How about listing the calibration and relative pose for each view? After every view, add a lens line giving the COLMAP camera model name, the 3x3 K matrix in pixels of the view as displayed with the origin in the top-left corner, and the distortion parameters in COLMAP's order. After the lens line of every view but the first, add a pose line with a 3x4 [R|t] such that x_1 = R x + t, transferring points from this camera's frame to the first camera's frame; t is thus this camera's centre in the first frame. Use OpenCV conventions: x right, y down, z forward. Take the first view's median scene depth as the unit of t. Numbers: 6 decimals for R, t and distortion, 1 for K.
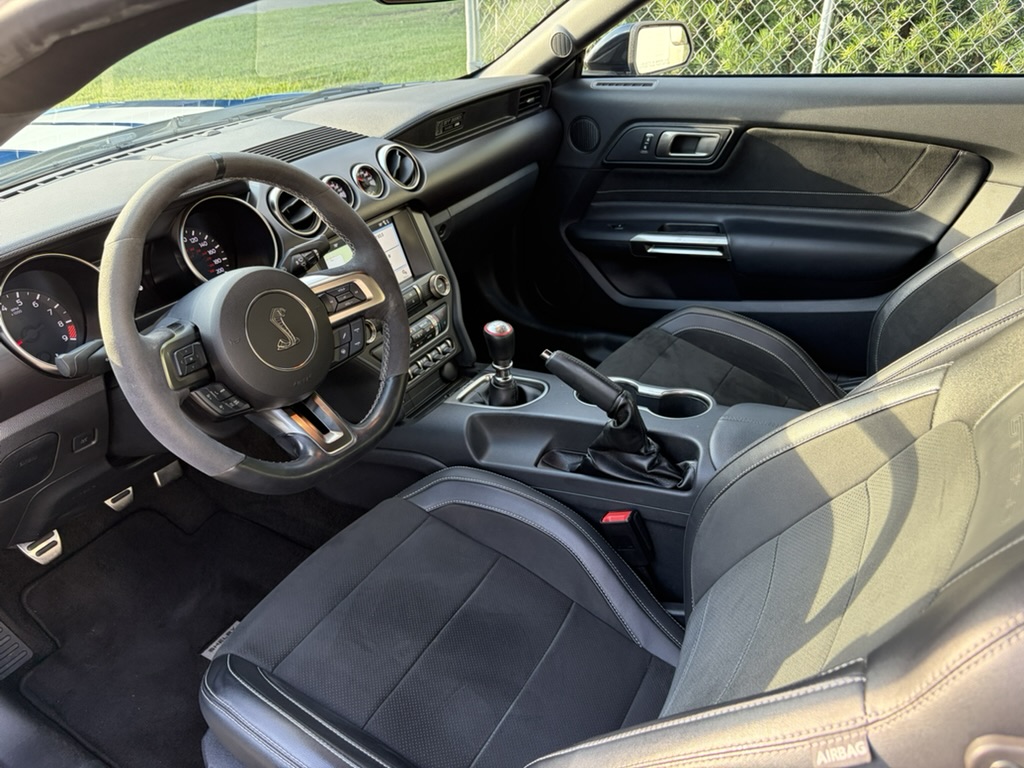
lens RADIAL K [[777.1, 0, 517.4], [0, 777.1, 381.6], [0, 0, 1]] dist [0.041833, -0.048013]
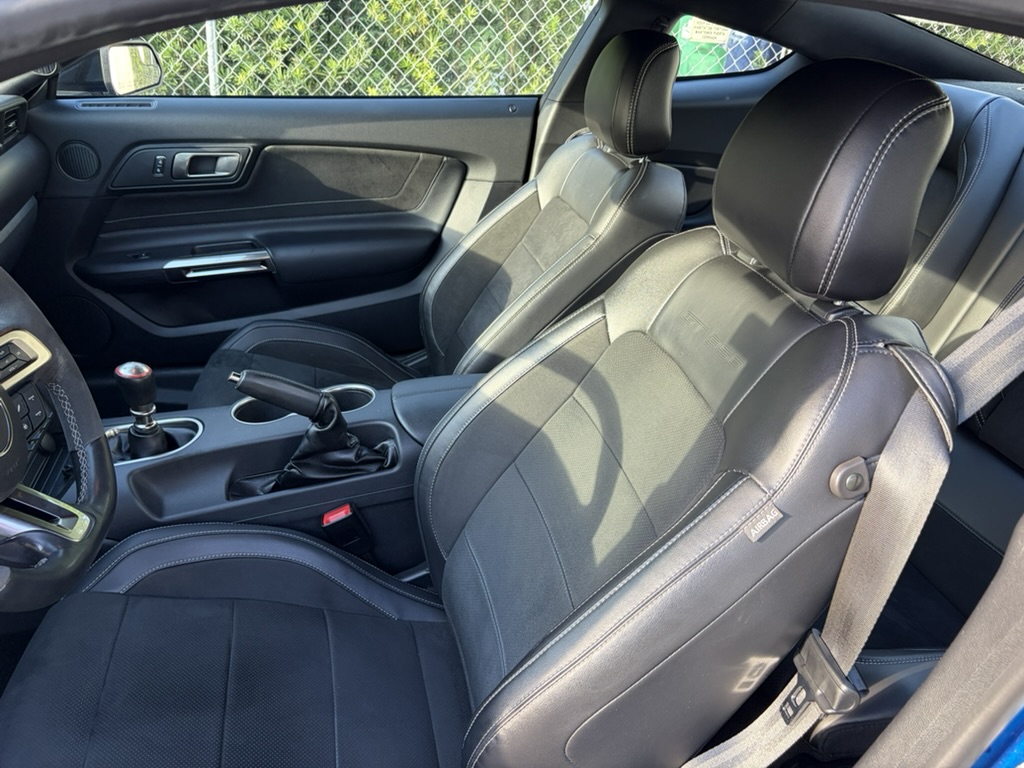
lens RADIAL K [[777.1, 0, 502.9], [0, 777.1, 383.7], [0, 0, 1]] dist [0.041833, -0.048013]
pose [[0.721994, -0.237716, 0.649781, -0.225798], [0.255681, 0.964318, 0.068690, -0.006281], [-0.642924, 0.116543, 0.757011, 0.034634]]
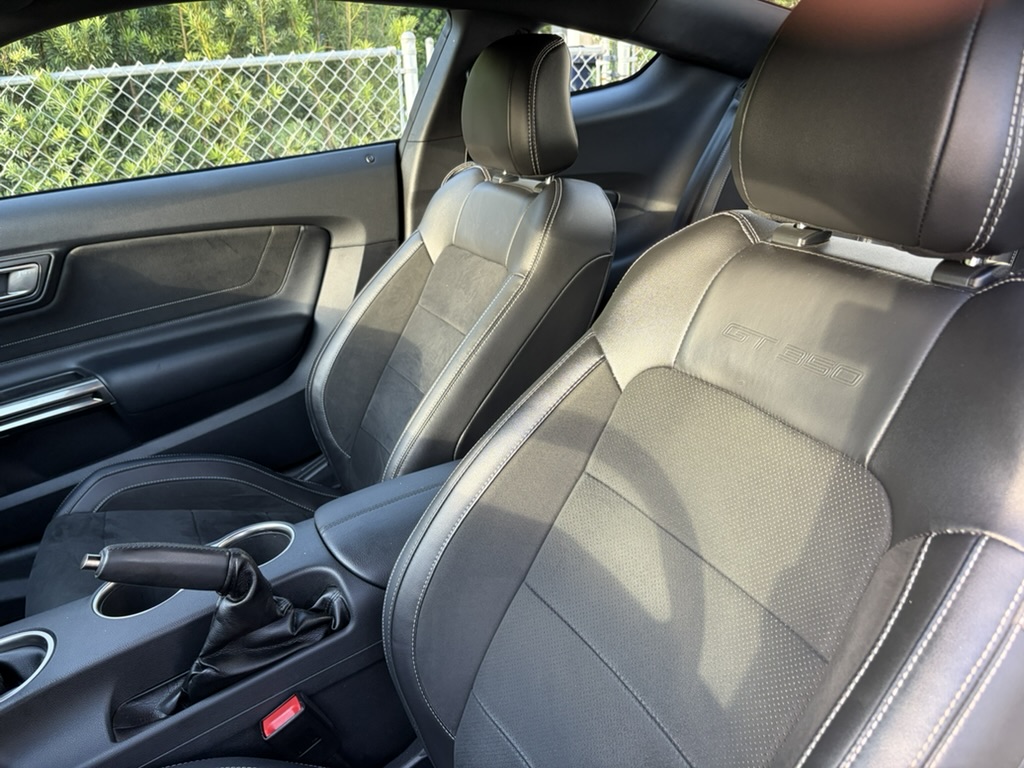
lens RADIAL K [[777.1, 0, 502.3], [0, 777.1, 389.6], [0, 0, 1]] dist [0.041833, -0.048013]
pose [[0.532172, -0.313805, 0.786333, -0.156367], [0.449554, 0.891760, 0.051629, -0.027787], [-0.717421, 0.326024, 0.615642, 0.202202]]
